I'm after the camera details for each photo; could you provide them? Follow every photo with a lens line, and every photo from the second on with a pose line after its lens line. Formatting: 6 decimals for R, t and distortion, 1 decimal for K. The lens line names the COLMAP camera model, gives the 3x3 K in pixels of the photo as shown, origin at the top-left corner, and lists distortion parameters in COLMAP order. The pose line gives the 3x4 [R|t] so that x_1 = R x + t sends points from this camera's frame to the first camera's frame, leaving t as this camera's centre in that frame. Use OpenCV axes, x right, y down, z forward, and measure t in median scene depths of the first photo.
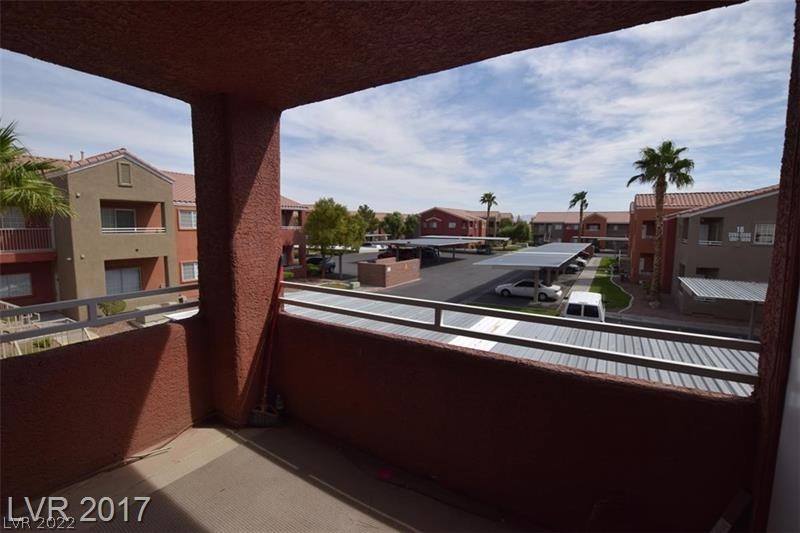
lens RADIAL K [[352.0, 0, 394.1], [0, 352.0, 266.1], [0, 0, 1]] dist [-0.037211, 0.005056]
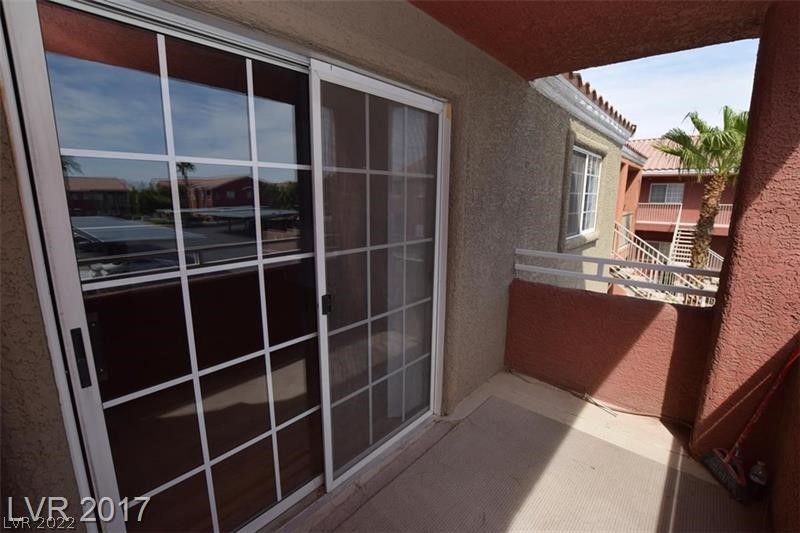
lens RADIAL K [[352.0, 0, 402.6], [0, 352.0, 265.8], [0, 0, 1]] dist [-0.037211, 0.005056]
pose [[-0.155101, 0.185639, -0.970300, 0.351479], [-0.115169, 0.972091, 0.204391, -0.042536], [0.981162, 0.143450, -0.129393, 0.405694]]
